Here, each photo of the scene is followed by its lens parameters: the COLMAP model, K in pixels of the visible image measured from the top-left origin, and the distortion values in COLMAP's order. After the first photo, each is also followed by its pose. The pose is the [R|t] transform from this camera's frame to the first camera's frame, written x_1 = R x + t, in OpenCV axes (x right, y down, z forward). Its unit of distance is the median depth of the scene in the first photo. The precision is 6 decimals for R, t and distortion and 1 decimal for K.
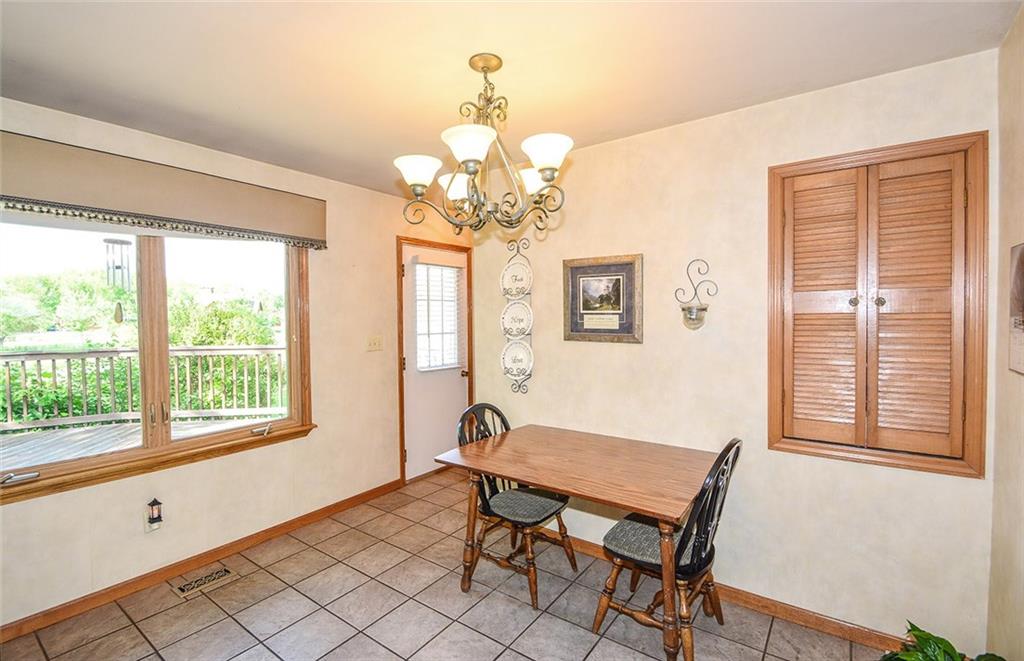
lens RADIAL K [[461.2, 0, 509.9], [0, 461.2, 329.6], [0, 0, 1]] dist [-0.004598, -0.001619]
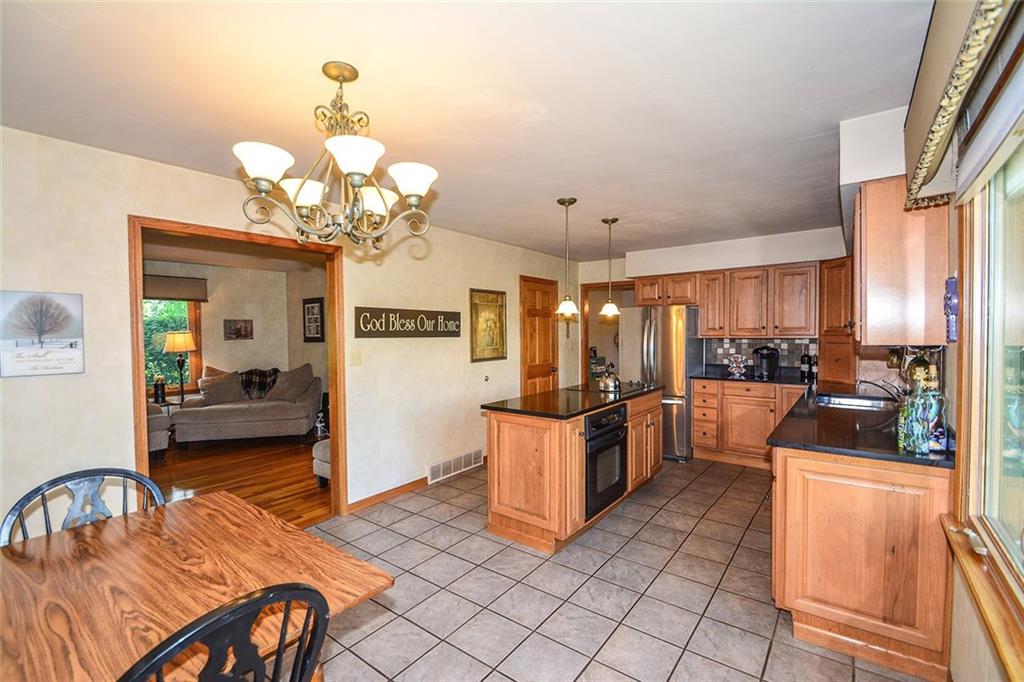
lens RADIAL K [[452.3, 0, 502.1], [0, 452.3, 342.6], [0, 0, 1]] dist [0.004187, -0.002522]
pose [[-0.999093, 0.019382, 0.037922, -0.287579], [0.021438, 0.998280, 0.054568, -0.035506], [-0.036799, 0.055332, -0.997790, 1.361472]]
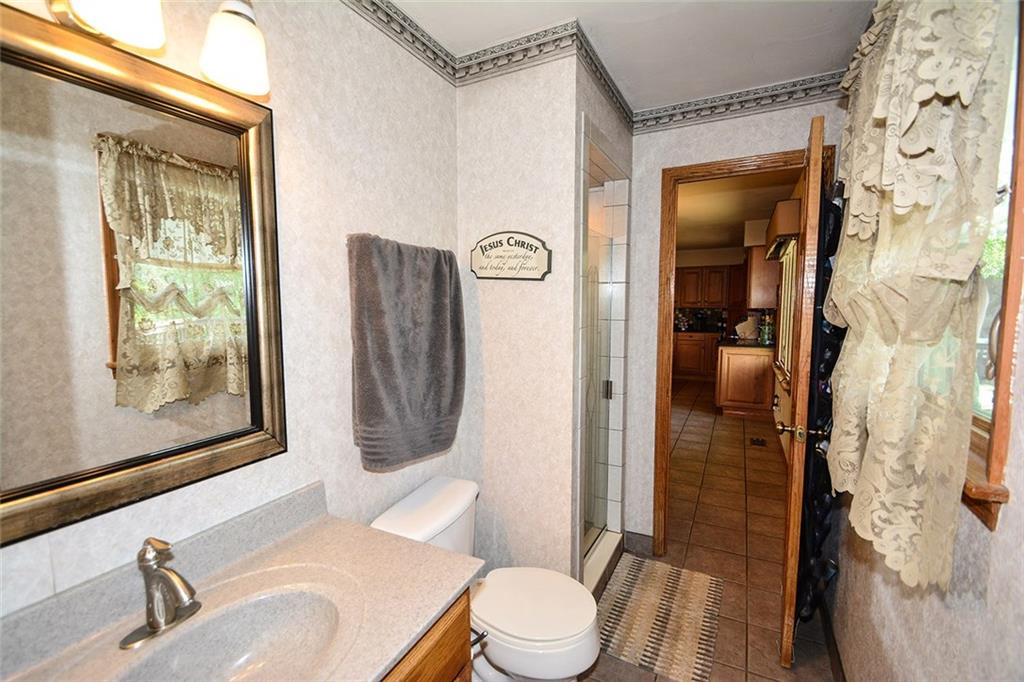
lens RADIAL K [[452.3, 0, 508.4], [0, 452.3, 342.7], [0, 0, 1]] dist [0.004187, -0.002522]
pose [[-0.988748, 0.026102, -0.147296, 0.582896], [0.009556, 0.993669, 0.111938, -0.059659], [0.149285, 0.109271, -0.982738, 2.532008]]
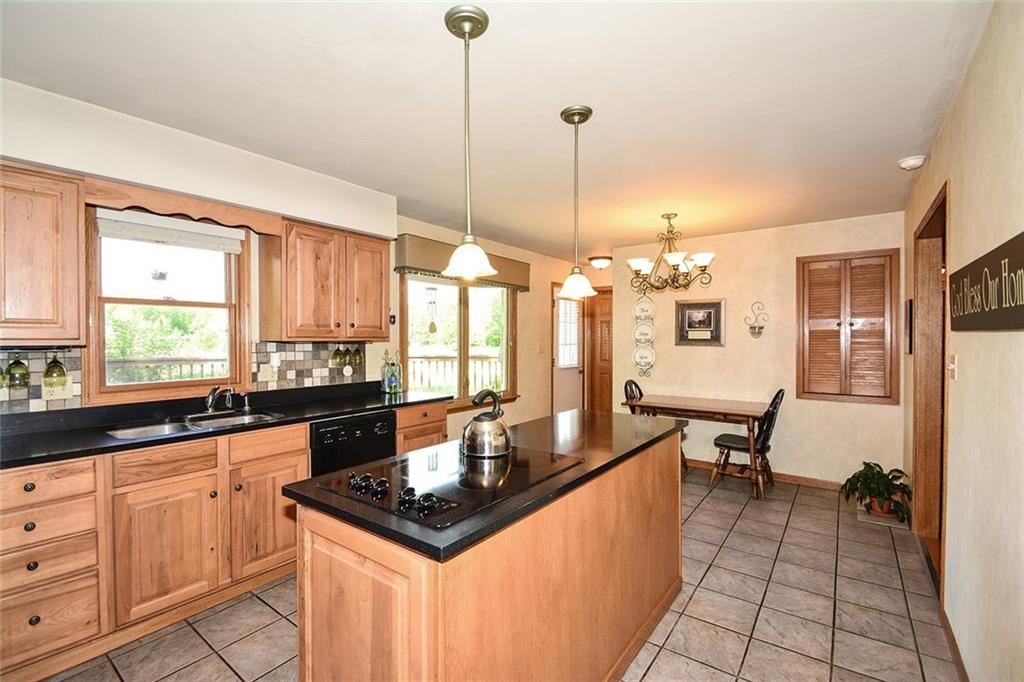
lens RADIAL K [[452.3, 0, 501.7], [0, 452.3, 343.2], [0, 0, 1]] dist [0.004187, -0.002522]
pose [[0.999612, 0.009382, -0.026242, -0.548304], [-0.009903, 0.999755, -0.019791, 0.060709], [0.026050, 0.020044, 0.999460, -0.823509]]
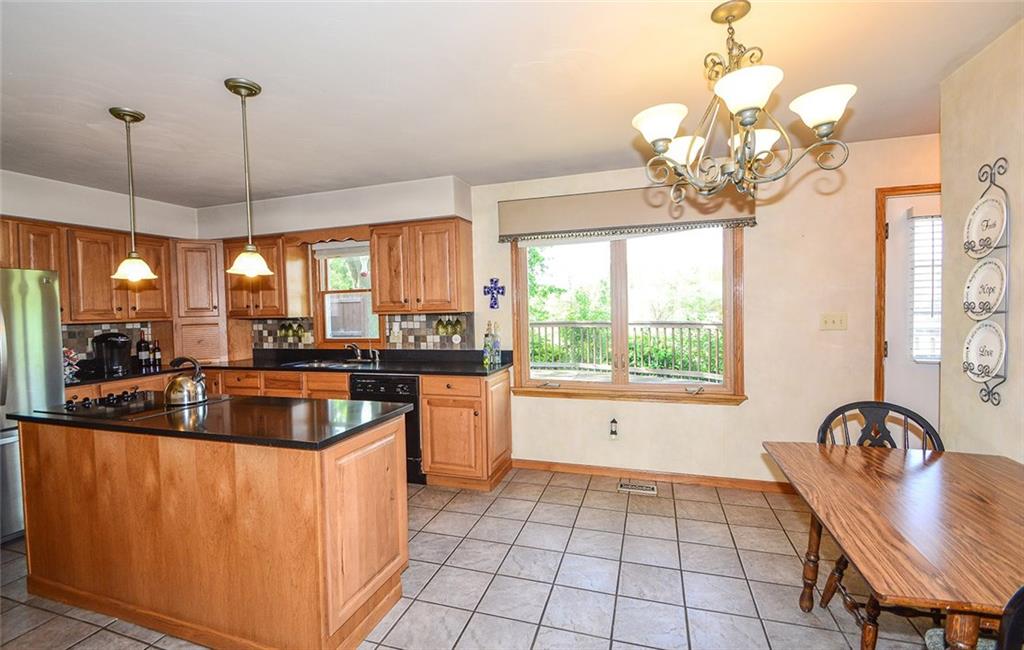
lens RADIAL K [[462.4, 0, 494.6], [0, 462.4, 320.2], [0, 0, 1]] dist [-0.006515, -0.002067]
pose [[0.289140, 0.030315, -0.956807, 0.495547], [-0.008167, 0.999540, 0.029201, 0.010342], [0.957252, -0.000629, 0.289255, 0.189631]]
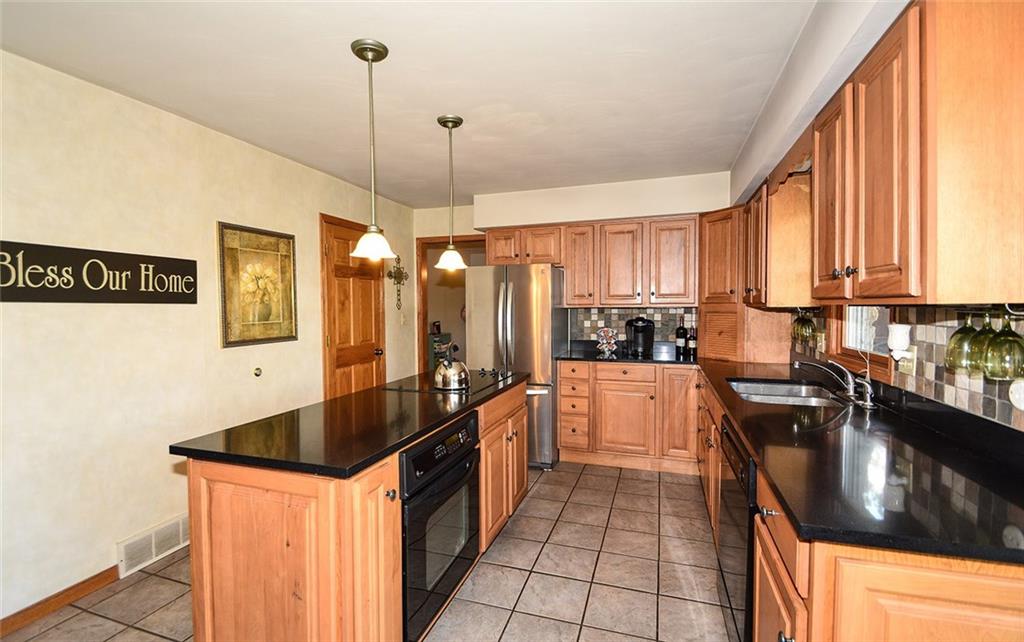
lens RADIAL K [[462.4, 0, 505.6], [0, 462.4, 320.2], [0, 0, 1]] dist [-0.006515, -0.002067]
pose [[-0.955192, 0.027274, -0.294727, -0.412896], [0.008964, 0.997954, 0.063299, 0.012750], [0.295850, 0.057821, -0.953483, 0.799216]]
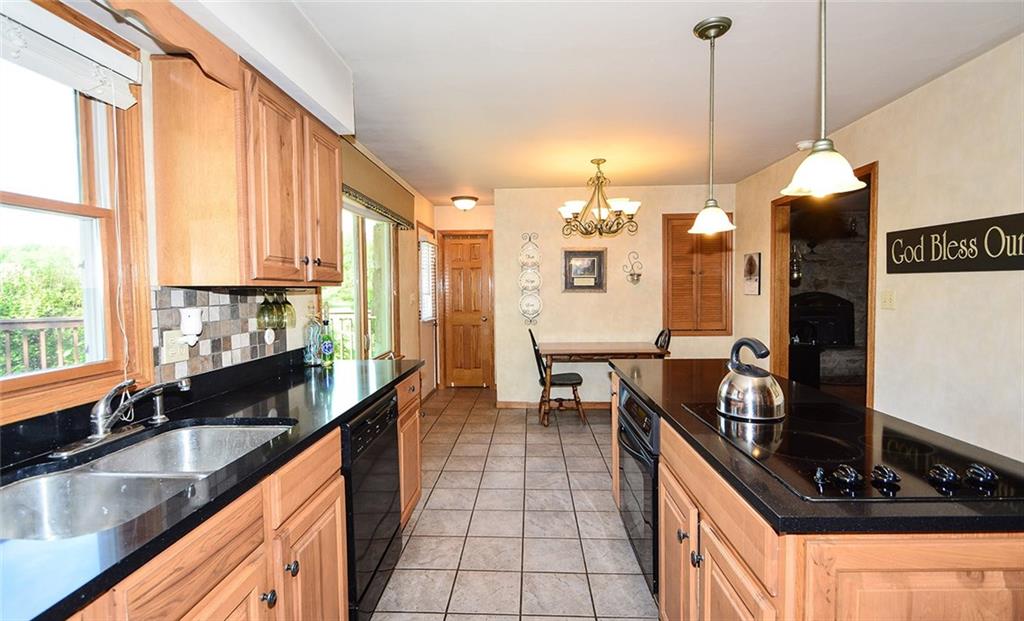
lens RADIAL K [[473.9, 0, 513.7], [0, 473.9, 310.0], [0, 0, 1]] dist [0.001829, -0.000001]
pose [[0.831153, -0.023739, 0.555536, -1.154605], [0.020290, 0.999718, 0.012363, 0.071149], [-0.555673, 0.000996, 0.831400, -0.464857]]
